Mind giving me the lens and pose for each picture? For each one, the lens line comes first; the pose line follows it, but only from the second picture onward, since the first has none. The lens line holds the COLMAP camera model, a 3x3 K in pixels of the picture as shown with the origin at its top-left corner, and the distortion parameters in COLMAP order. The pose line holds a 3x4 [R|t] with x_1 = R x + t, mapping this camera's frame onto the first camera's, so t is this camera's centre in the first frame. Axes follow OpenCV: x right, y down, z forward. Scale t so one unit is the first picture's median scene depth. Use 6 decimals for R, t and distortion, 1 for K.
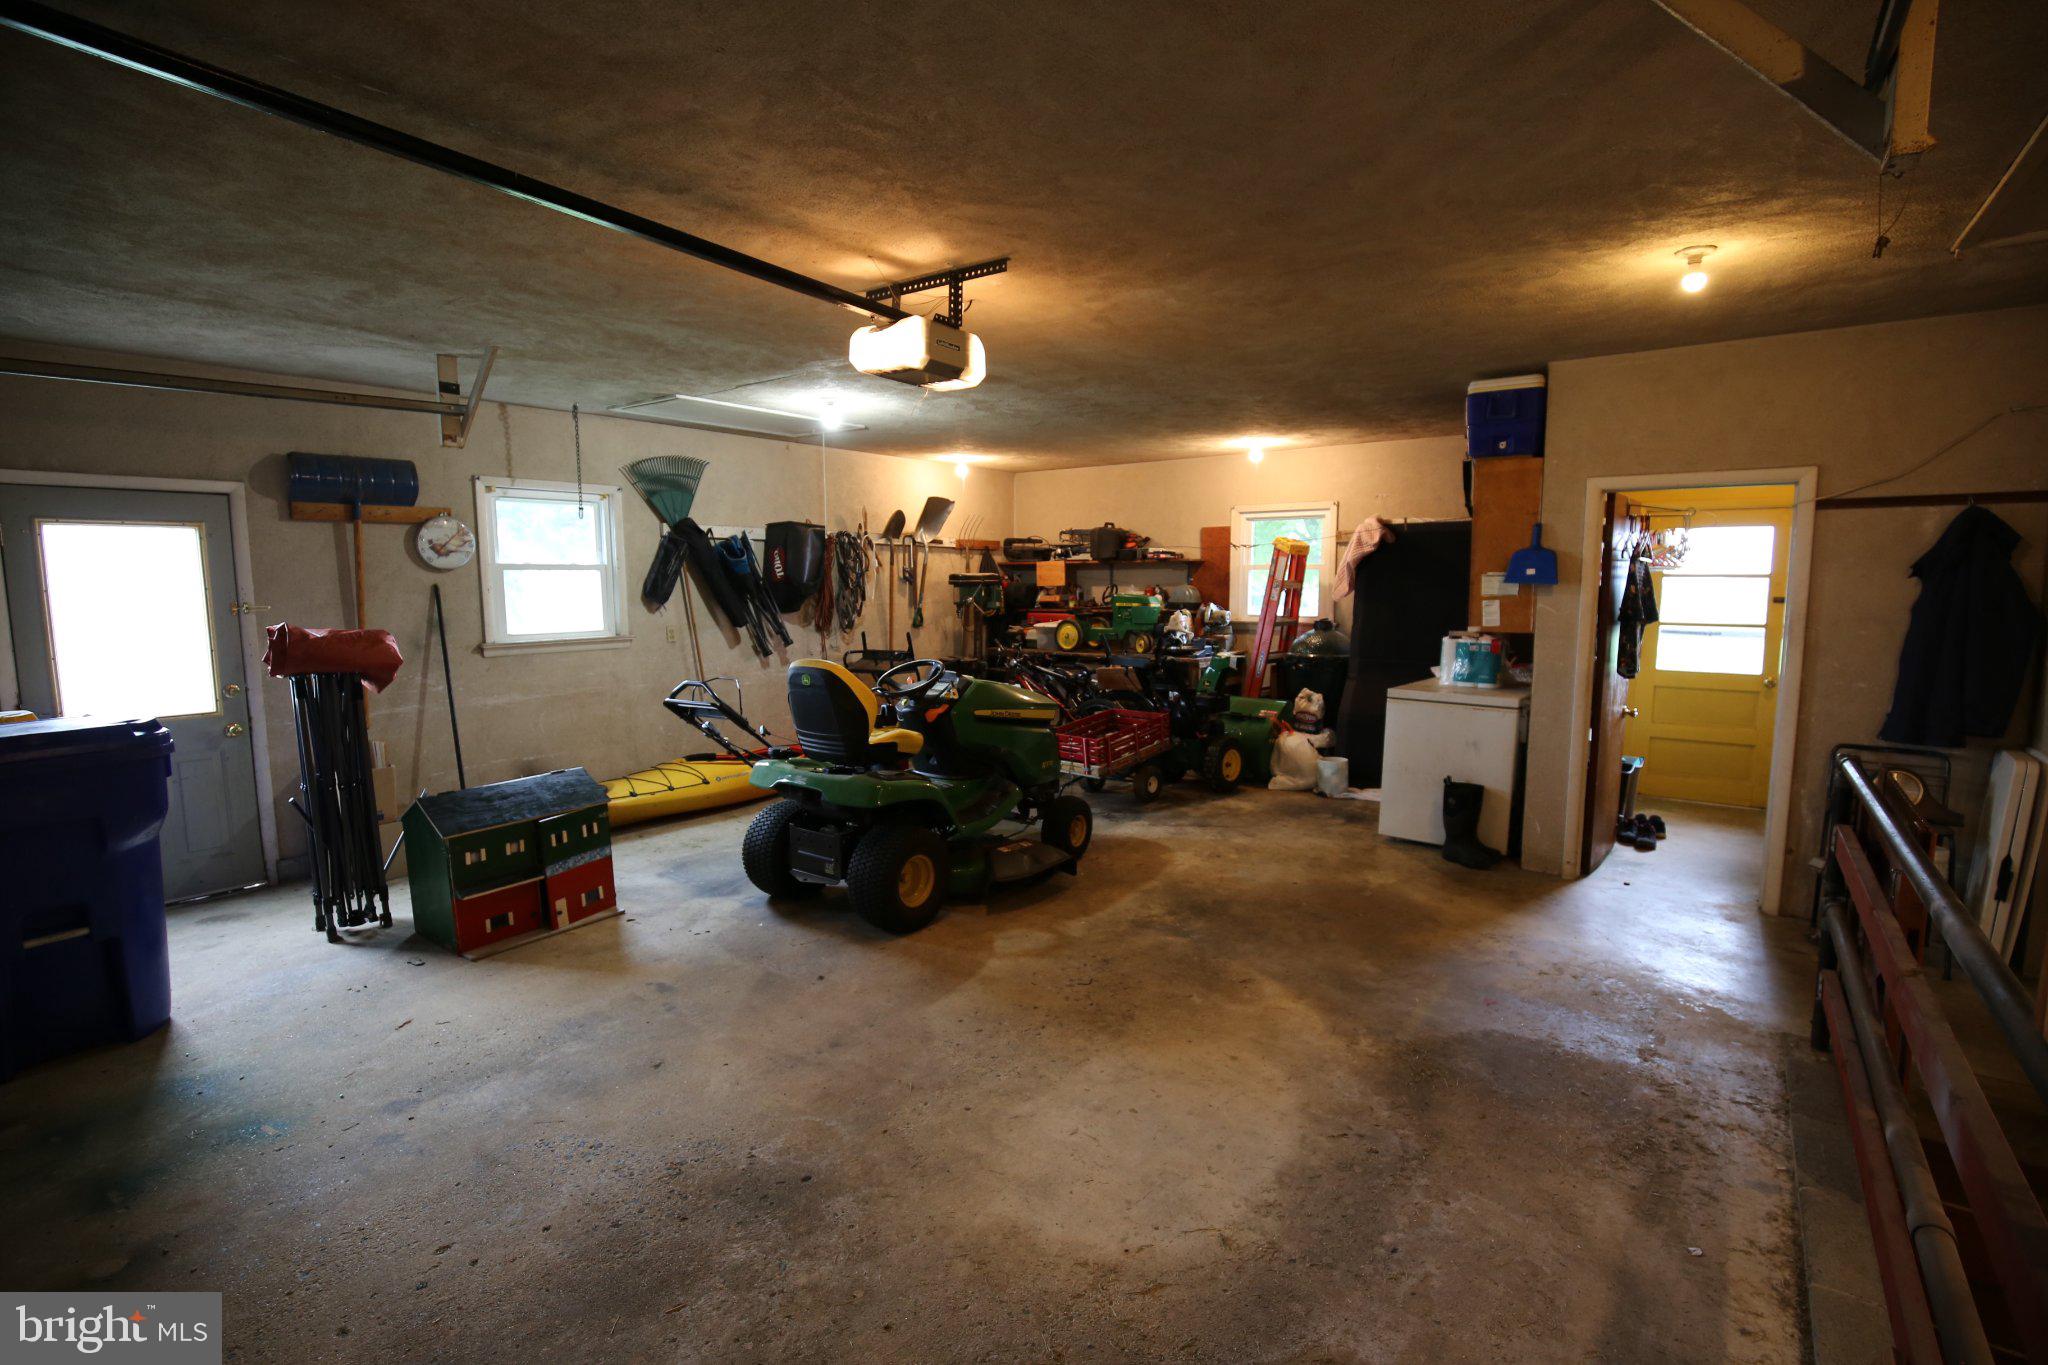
lens RADIAL K [[936.1, 0, 1024.0], [0, 936.1, 682.5], [0, 0, 1]] dist [-0.001575, -0.000200]
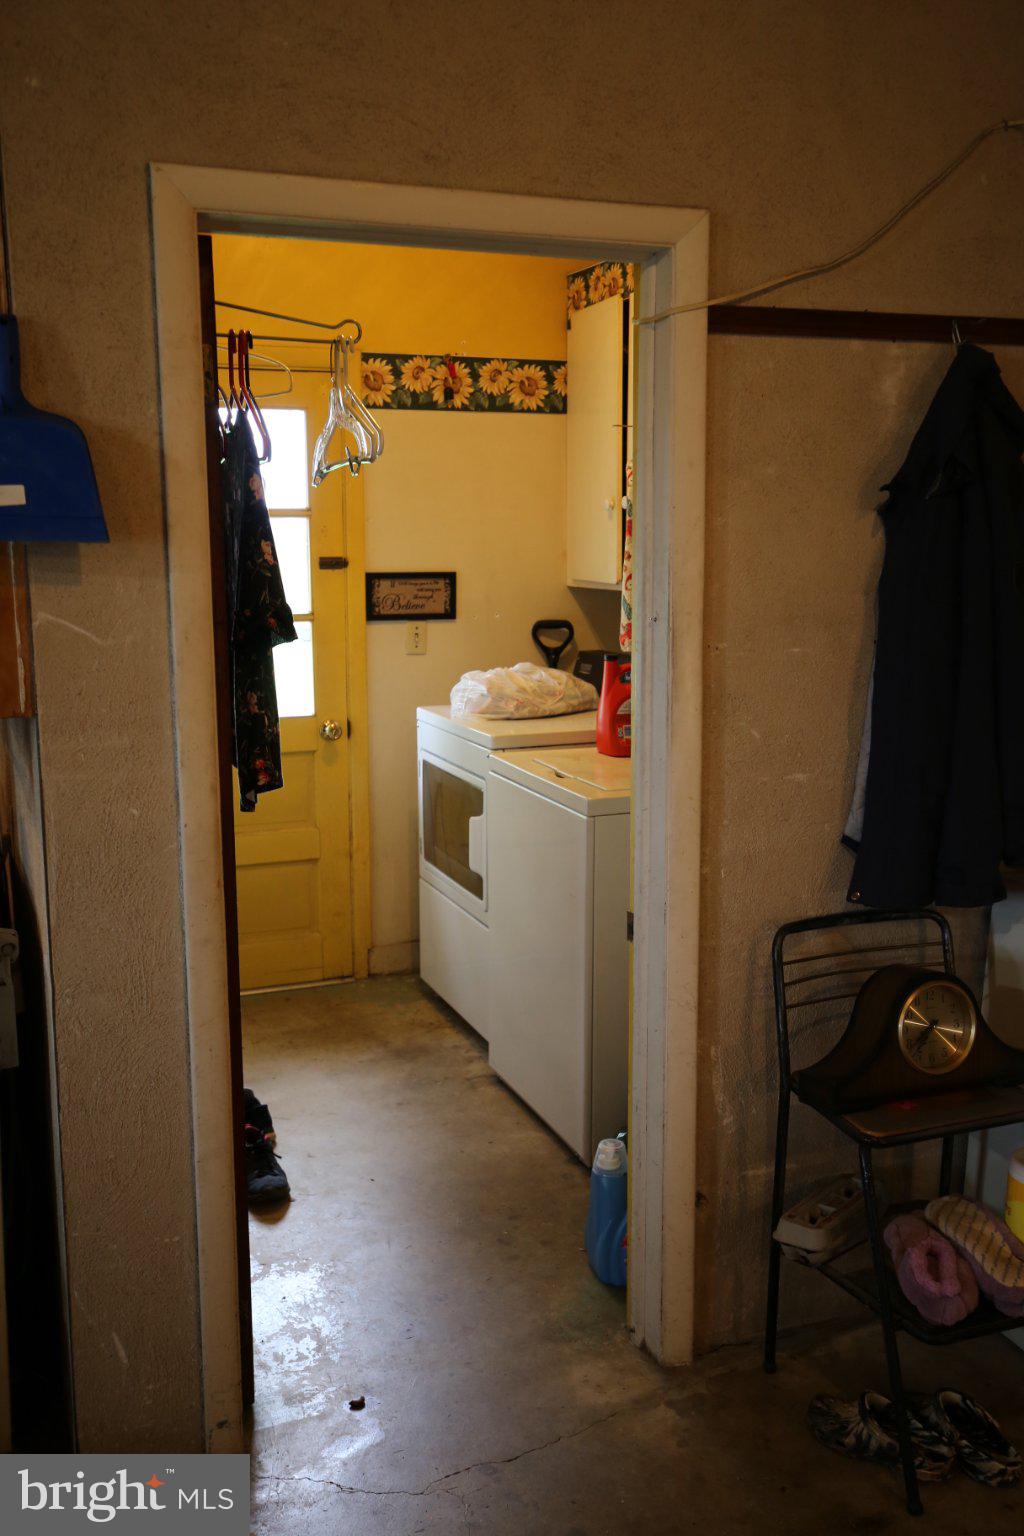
lens RADIAL K [[1447.0, 0, 512.0], [0, 1447.0, 768.0], [0, 0, 1]] dist [0.067419, 0.001020]
pose [[0.511656, -0.149377, 0.846106, 0.281857], [0.101466, 0.988385, 0.113137, -0.085198], [-0.853178, 0.027964, 0.520869, 0.757466]]
